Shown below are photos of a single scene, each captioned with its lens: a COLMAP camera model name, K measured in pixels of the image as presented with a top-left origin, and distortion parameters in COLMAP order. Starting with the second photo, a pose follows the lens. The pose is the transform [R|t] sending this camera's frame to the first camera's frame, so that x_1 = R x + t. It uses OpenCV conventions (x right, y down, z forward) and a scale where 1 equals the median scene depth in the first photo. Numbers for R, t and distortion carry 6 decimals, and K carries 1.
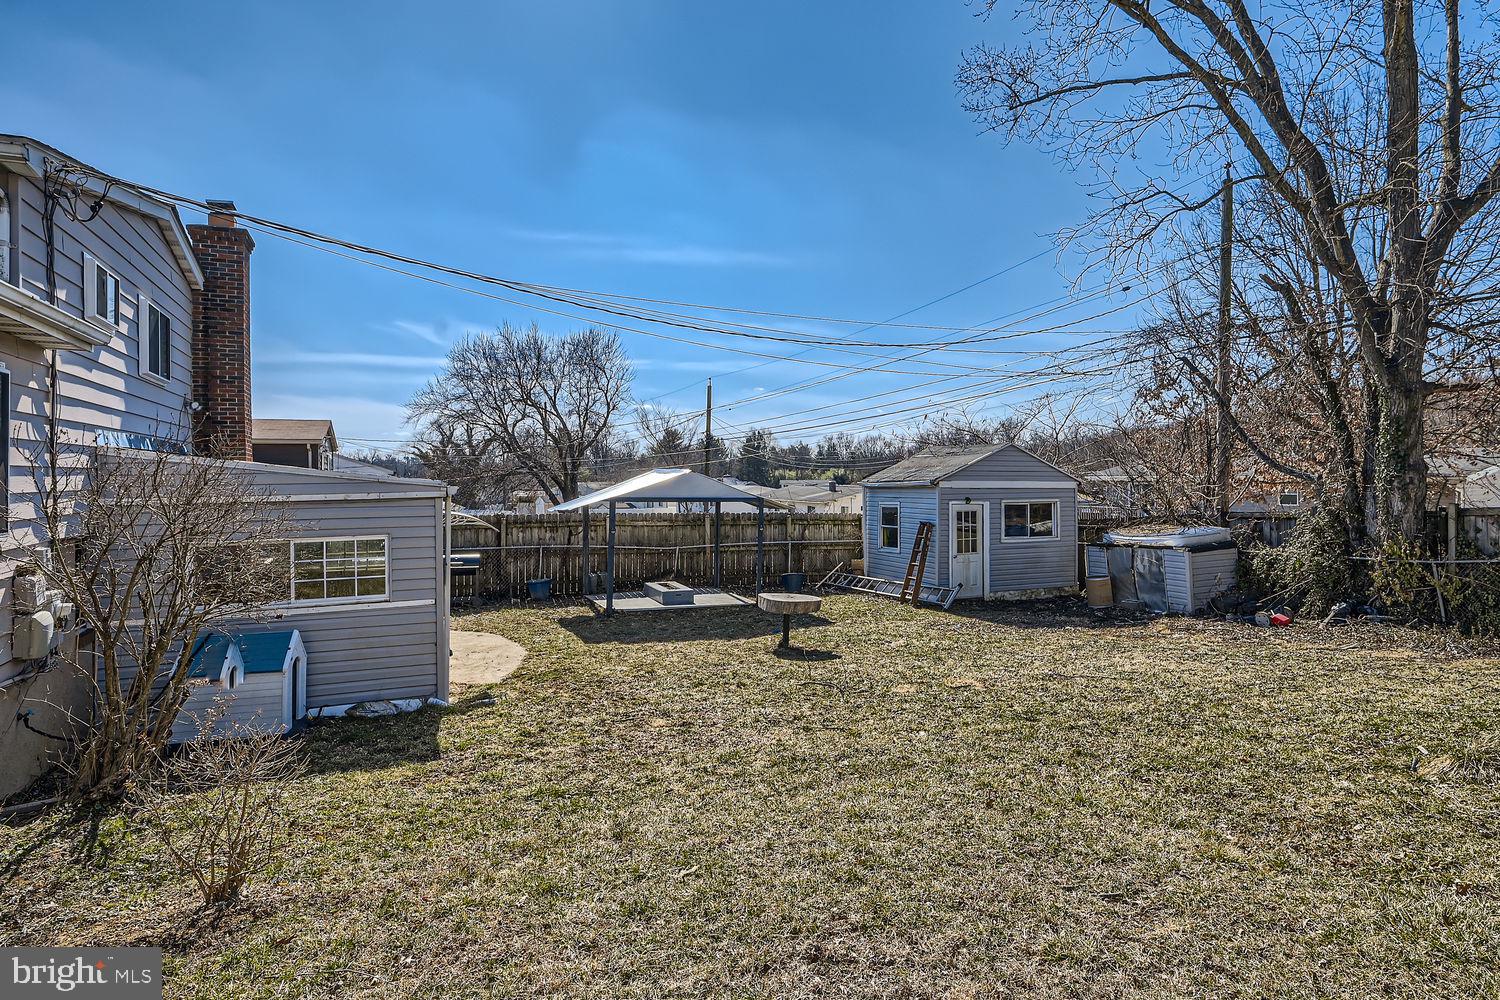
lens RADIAL K [[761.5, 0, 748.8], [0, 761.5, 493.9], [0, 0, 1]] dist [0.000473, 0.000024]
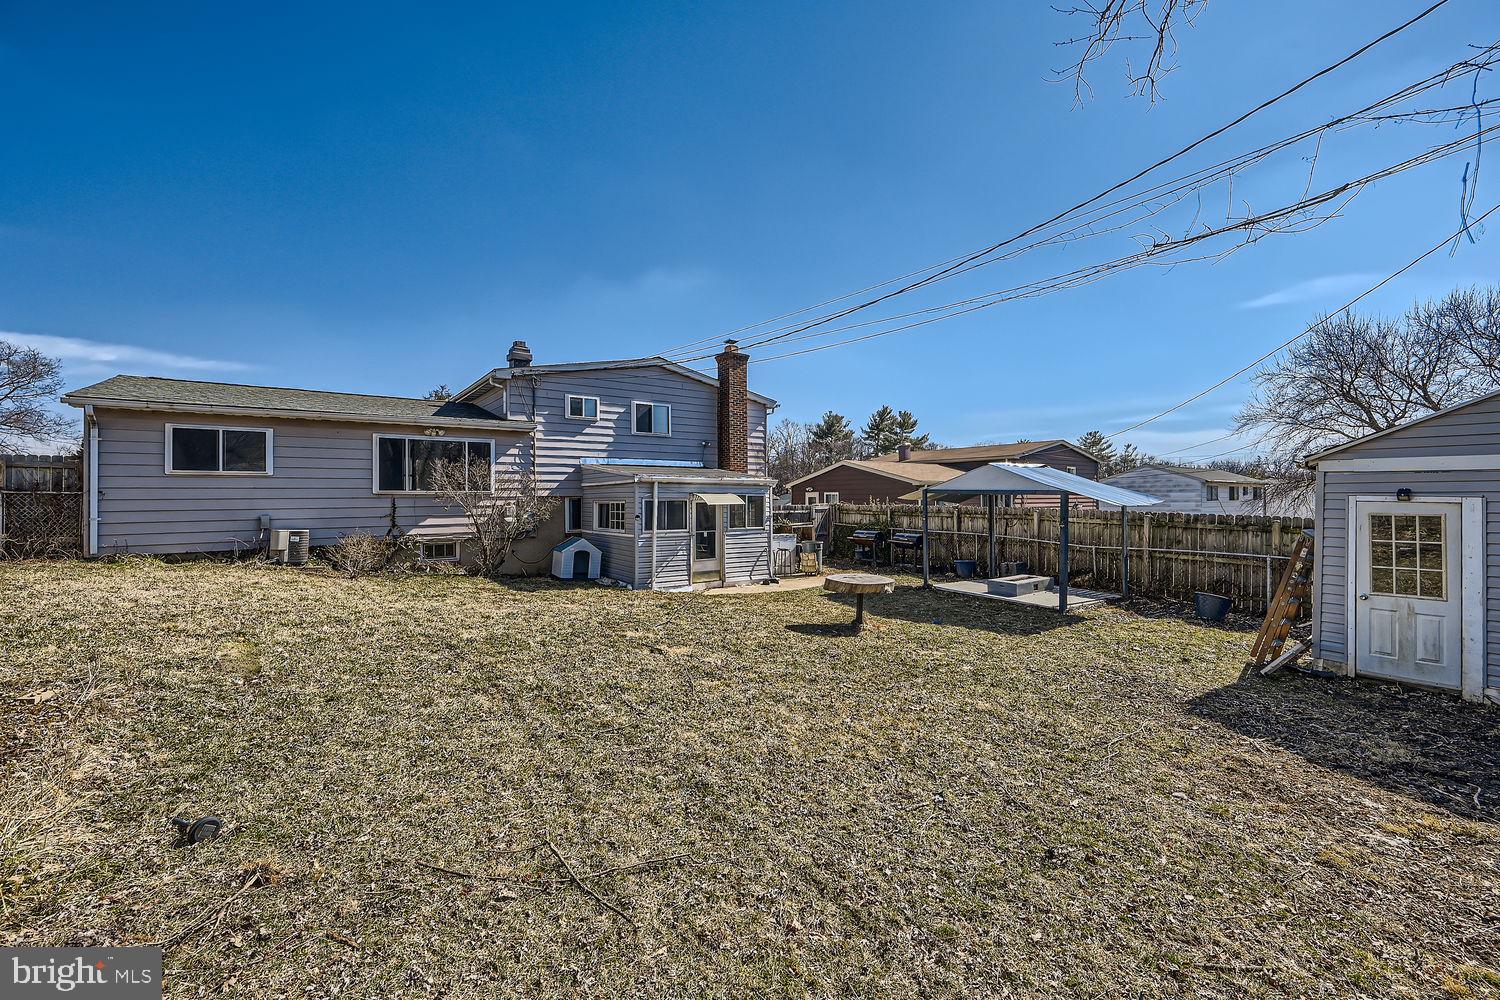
lens RADIAL K [[598.7, 0, 749.1], [0, 598.7, 493.5], [0, 0, 1]] dist [-0.000247, -0.000018]
pose [[0.225776, -0.000165, -0.974179, 0.586238], [-0.017796, 0.999832, -0.004293, 0.017378], [0.974017, 0.018306, 0.225735, 0.466813]]
